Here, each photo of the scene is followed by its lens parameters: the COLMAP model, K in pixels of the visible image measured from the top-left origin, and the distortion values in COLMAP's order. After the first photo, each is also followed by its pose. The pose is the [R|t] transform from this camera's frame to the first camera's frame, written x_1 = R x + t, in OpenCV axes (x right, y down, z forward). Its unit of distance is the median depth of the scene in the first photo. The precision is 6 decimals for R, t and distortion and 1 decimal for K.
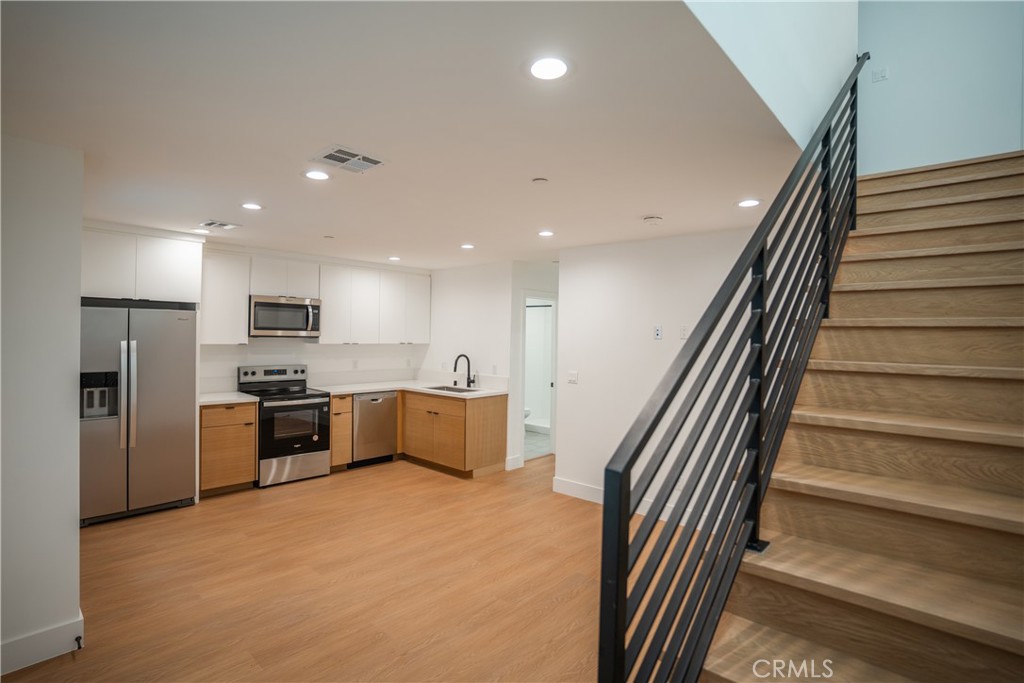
lens RADIAL K [[499.4, 0, 491.4], [0, 499.4, 345.6], [0, 0, 1]] dist [-0.045916, -0.000018]
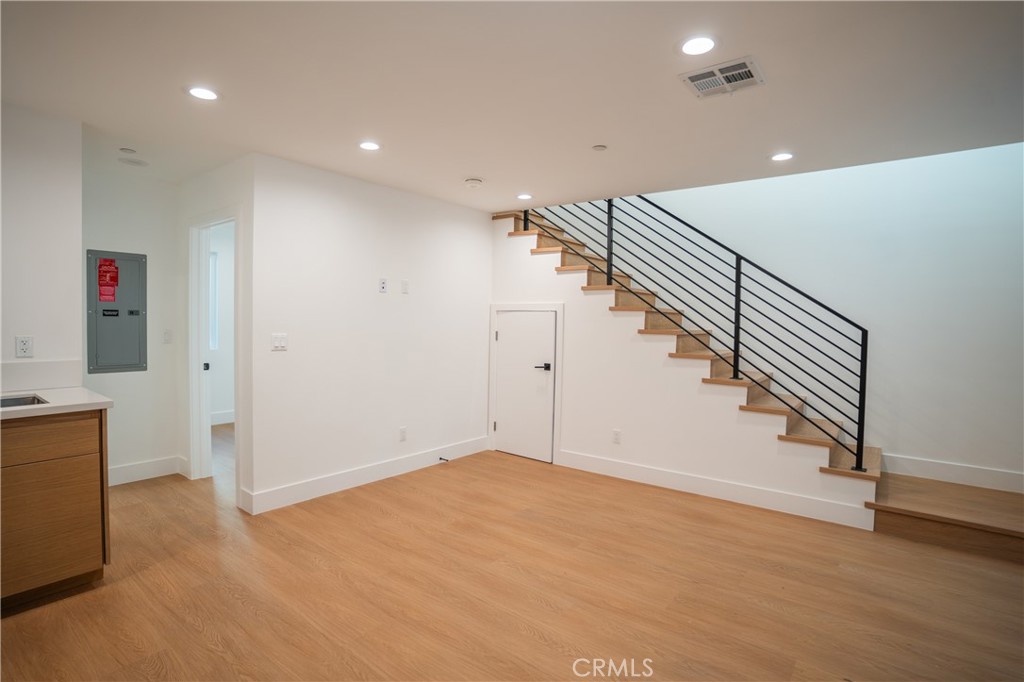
lens RADIAL K [[499.4, 0, 491.4], [0, 499.4, 345.1], [0, 0, 1]] dist [-0.045916, -0.000018]
pose [[-0.080648, -0.058604, 0.995018, -0.585533], [-0.007095, 0.998279, 0.058220, 0.014337], [-0.996717, -0.002365, -0.080925, 0.748336]]
